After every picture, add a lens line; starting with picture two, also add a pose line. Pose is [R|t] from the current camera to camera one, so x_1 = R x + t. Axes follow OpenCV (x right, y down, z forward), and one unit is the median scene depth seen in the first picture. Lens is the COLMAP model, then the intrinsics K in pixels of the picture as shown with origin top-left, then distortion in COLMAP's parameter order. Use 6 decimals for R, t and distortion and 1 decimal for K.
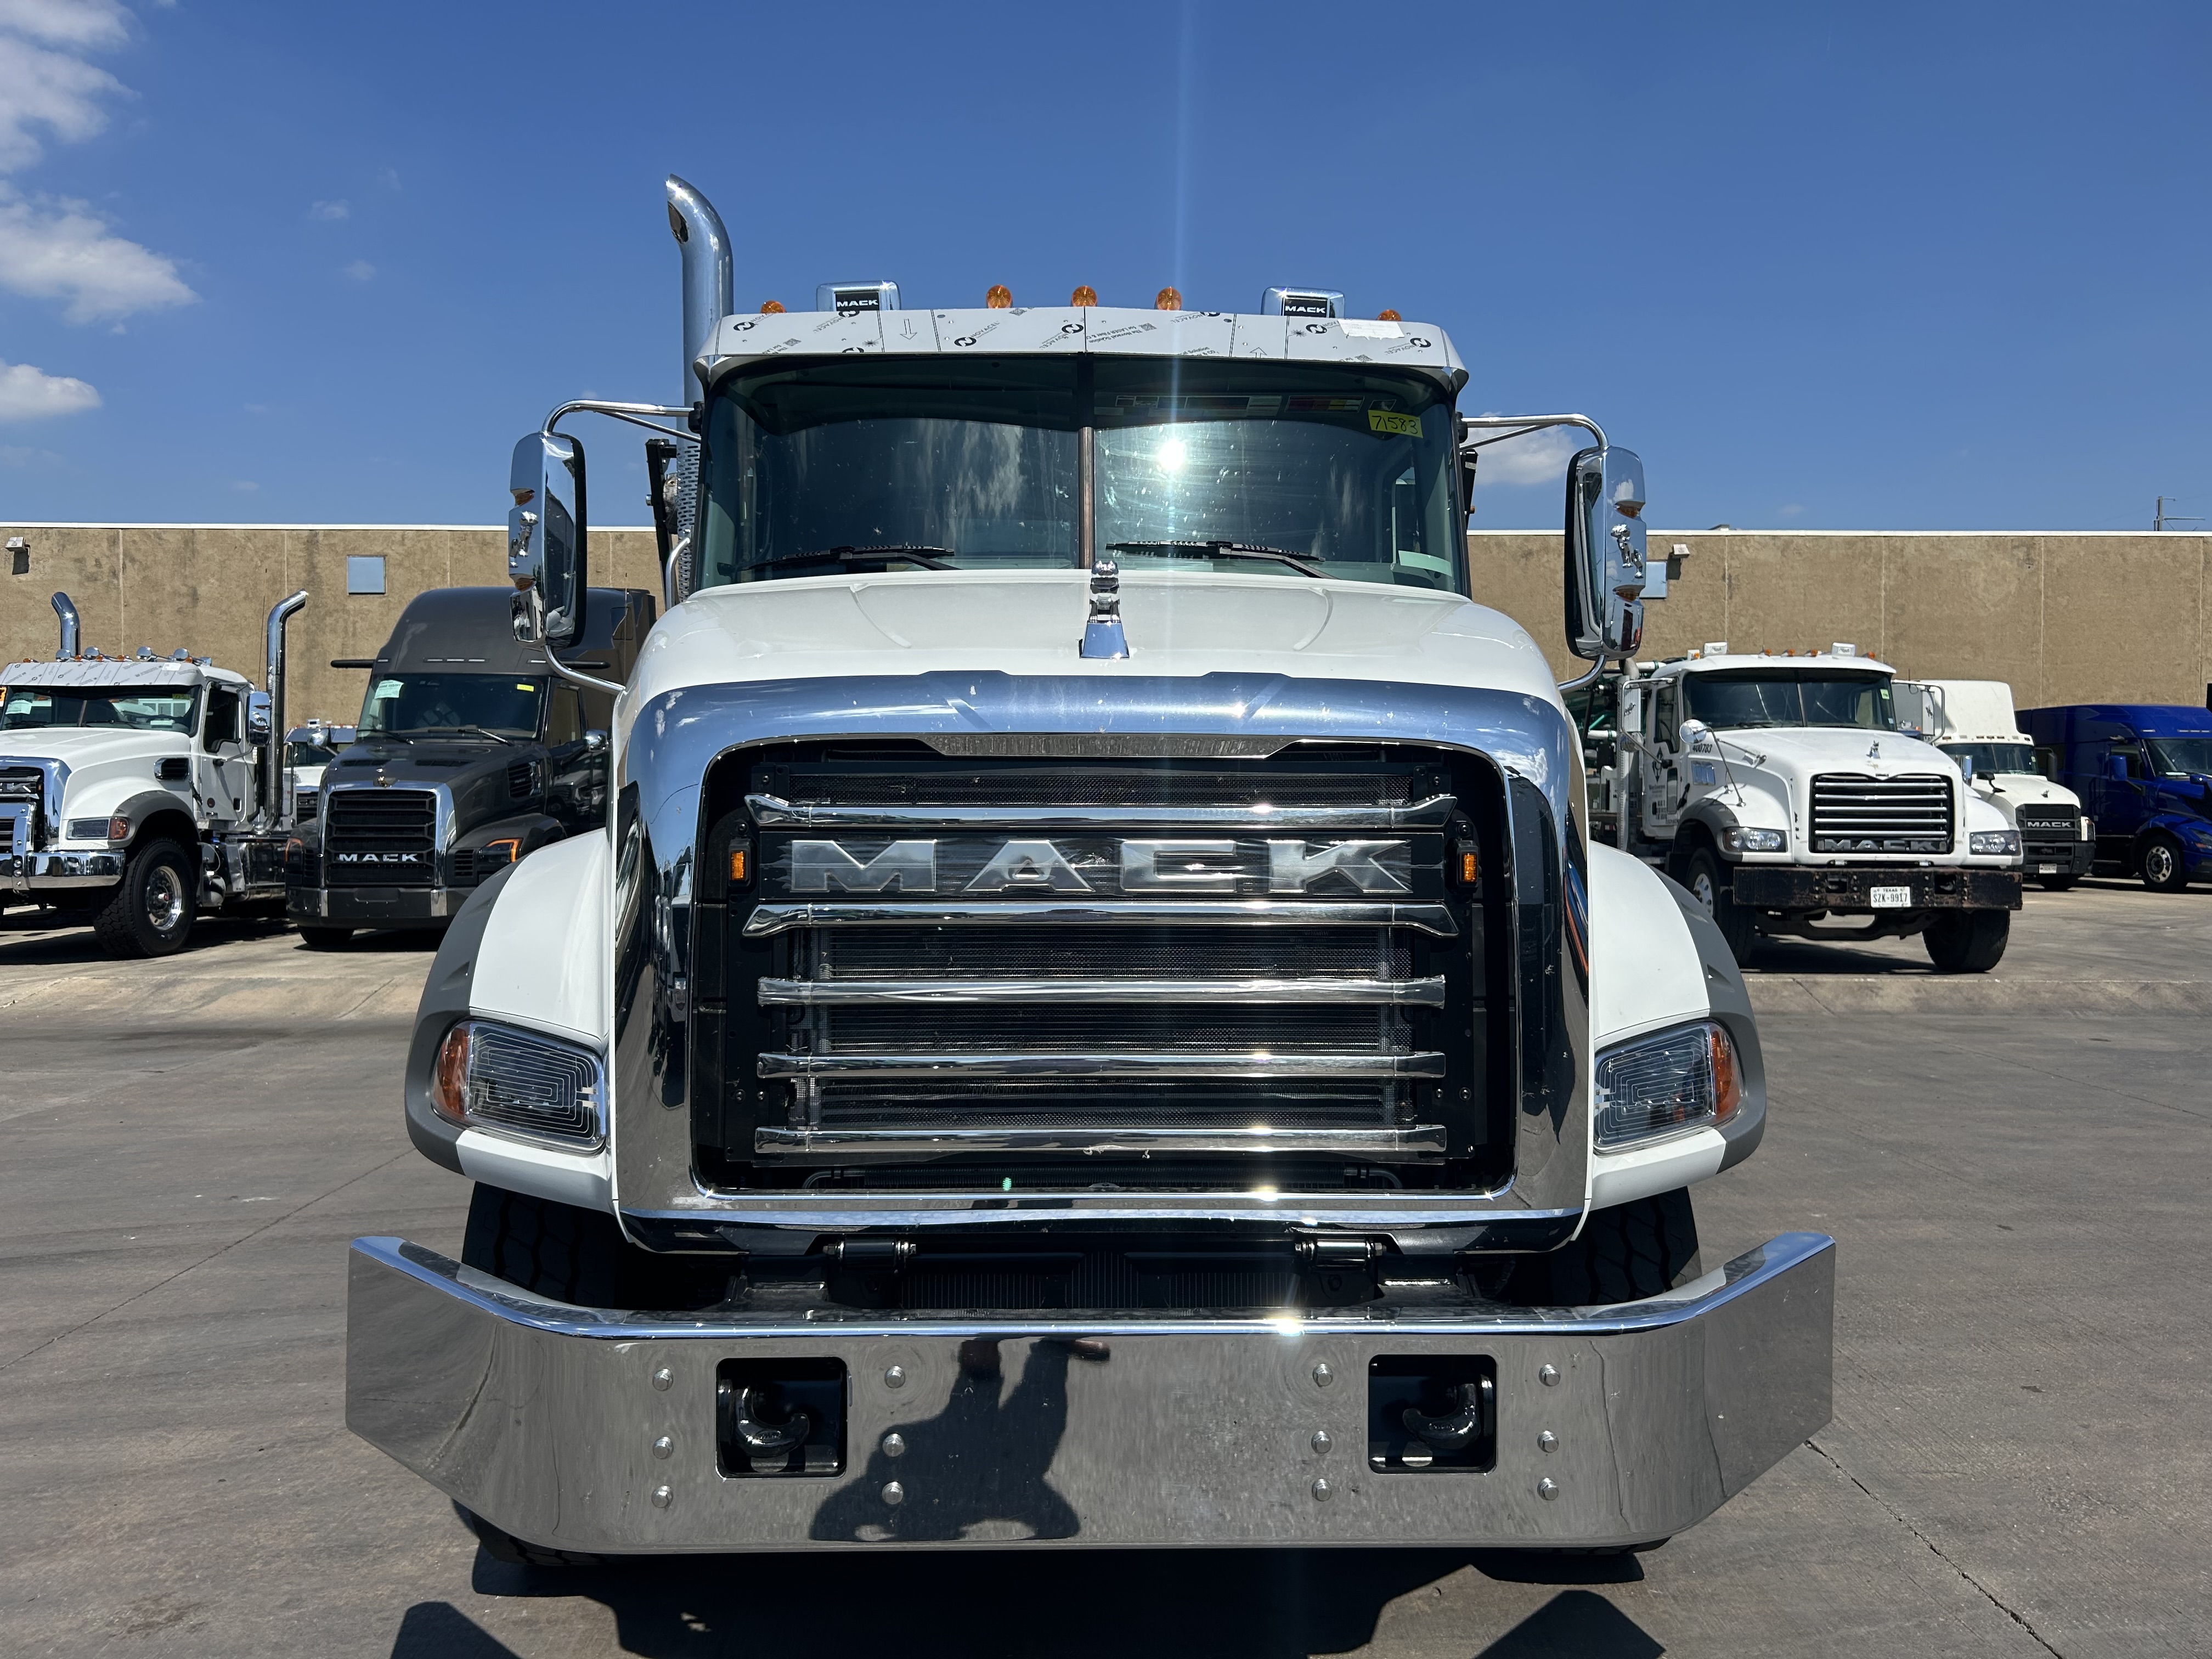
lens RADIAL K [[1728.2, 0, 1106.0], [0, 1728.2, 829.5], [0, 0, 1]] dist [0.079075, -0.076670]
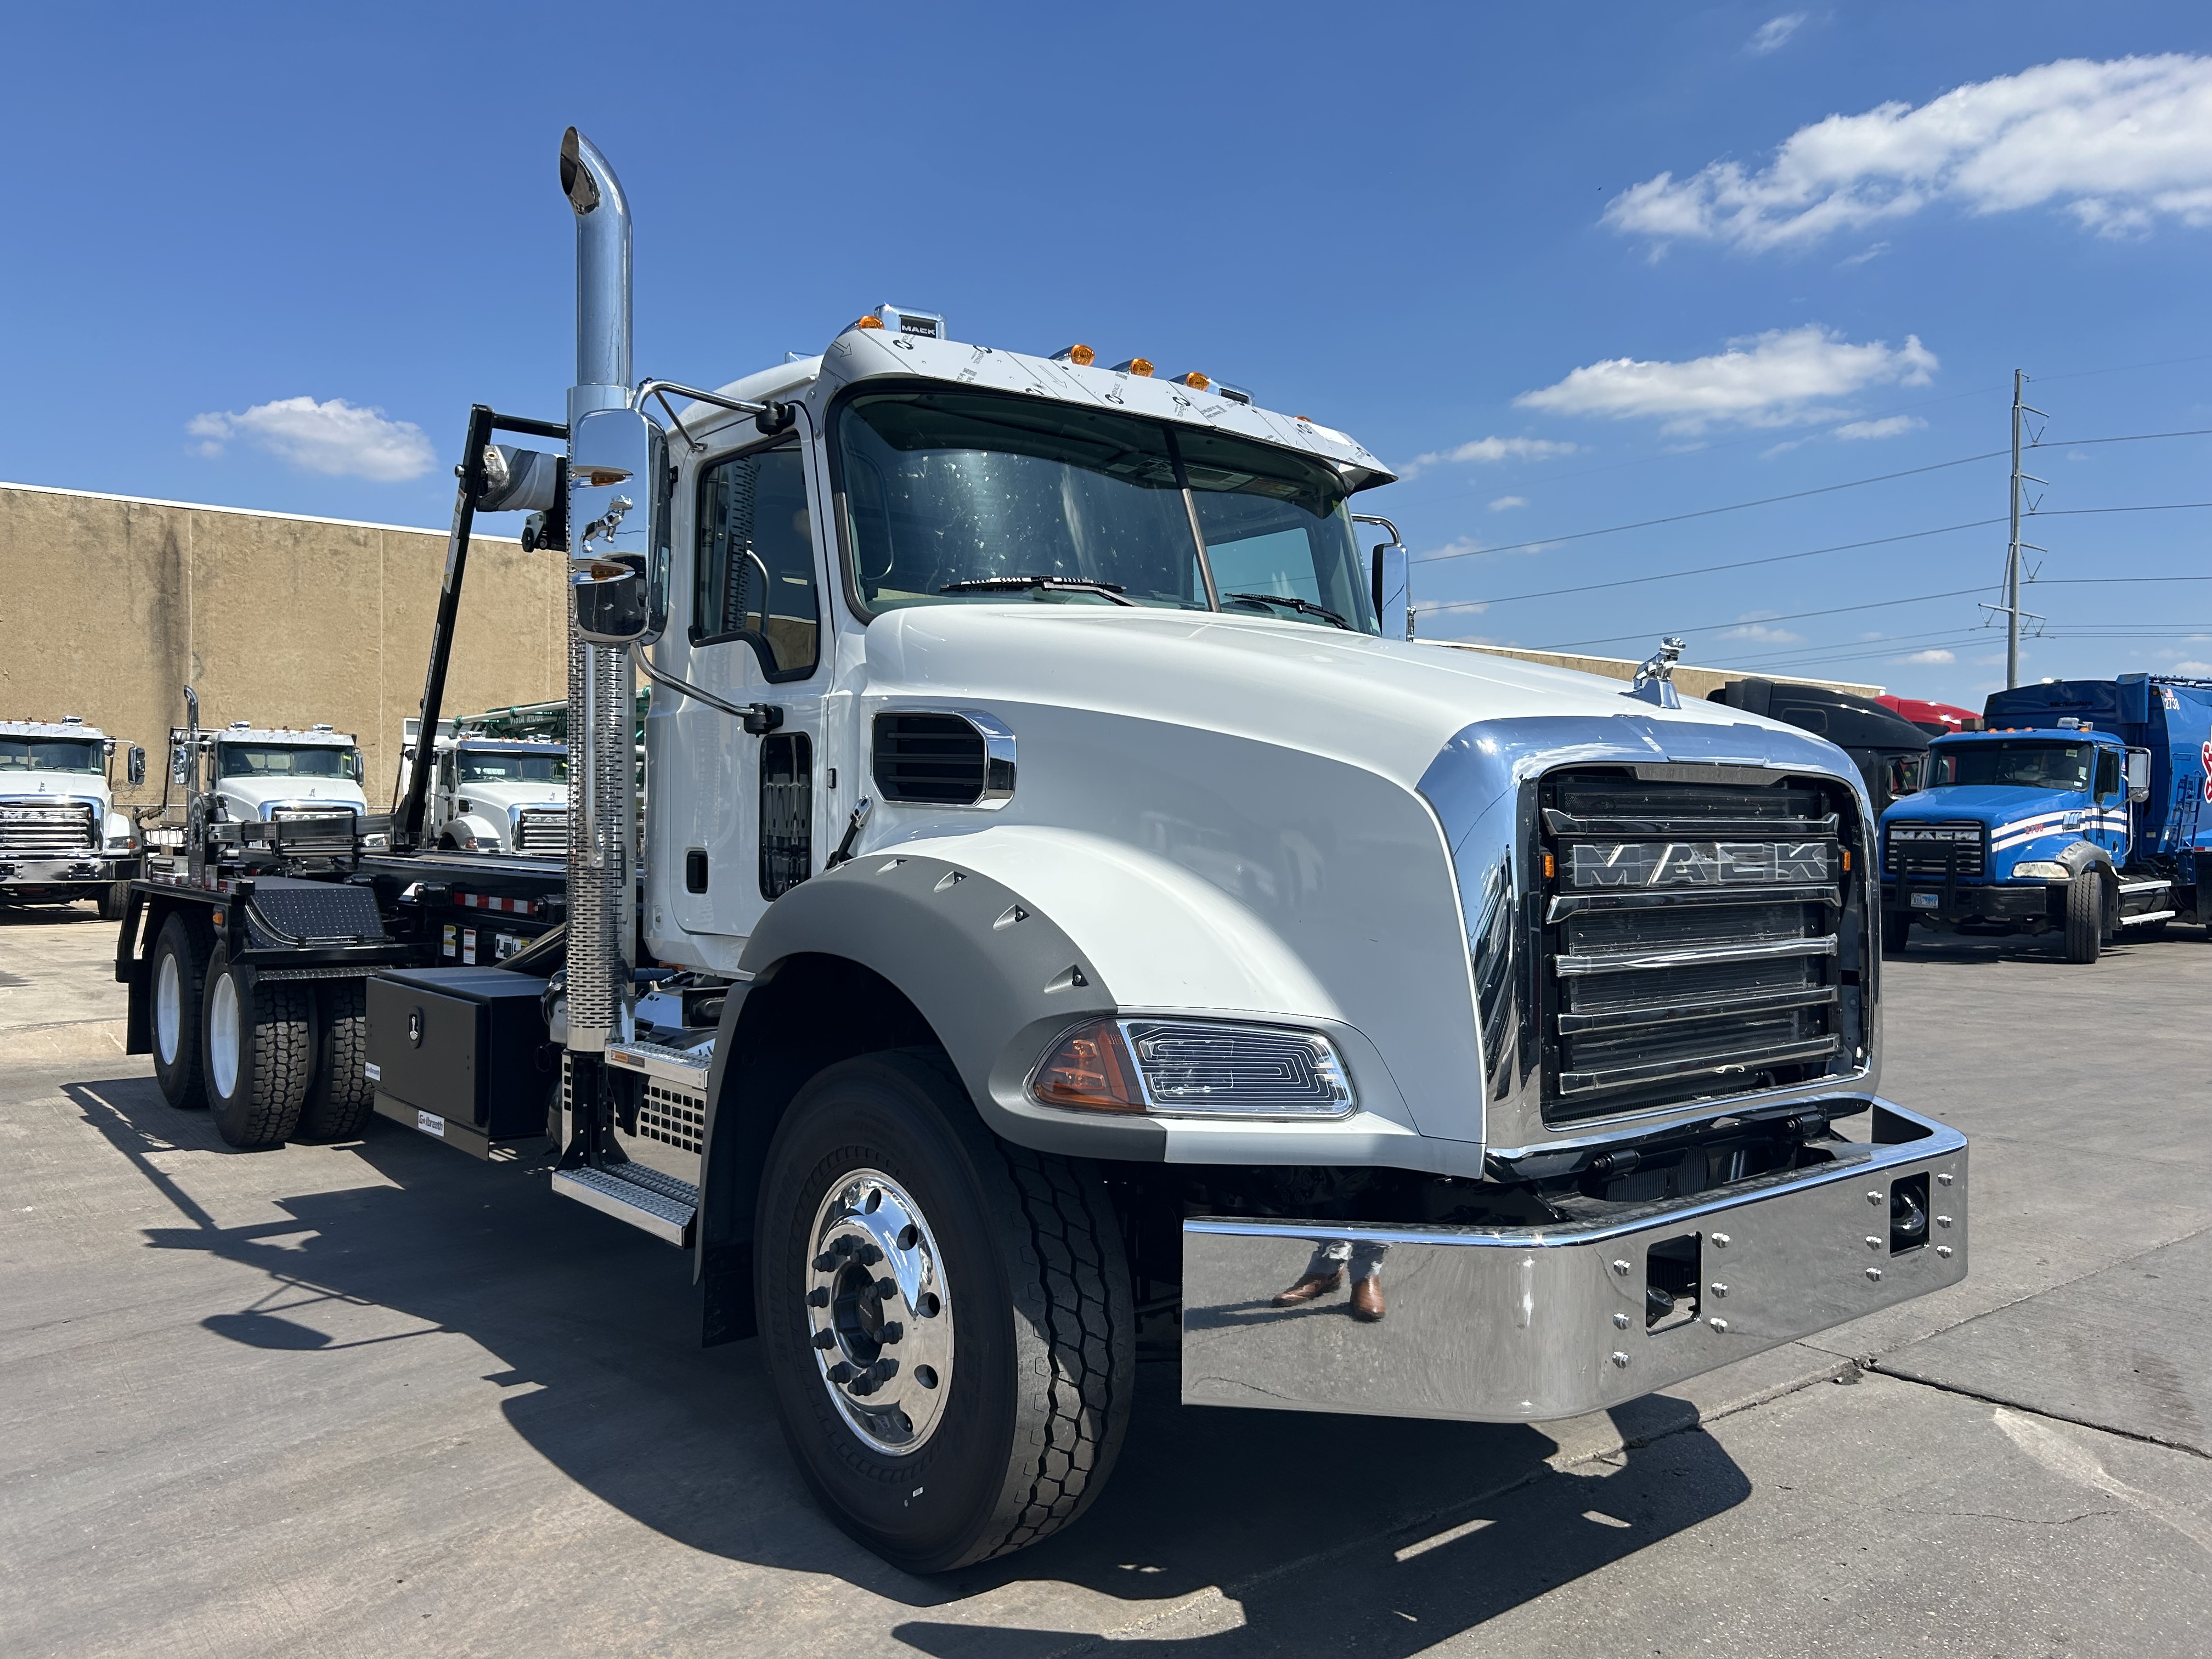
lens RADIAL K [[1728.2, 0, 1106.0], [0, 1728.2, 829.5], [0, 0, 1]] dist [0.079075, -0.076670]
pose [[0.774733, 0.002337, 0.632284, -0.921394], [0.002220, 0.999977, -0.006417, 0.001575], [-0.632284, 0.006375, 0.774710, 0.169969]]
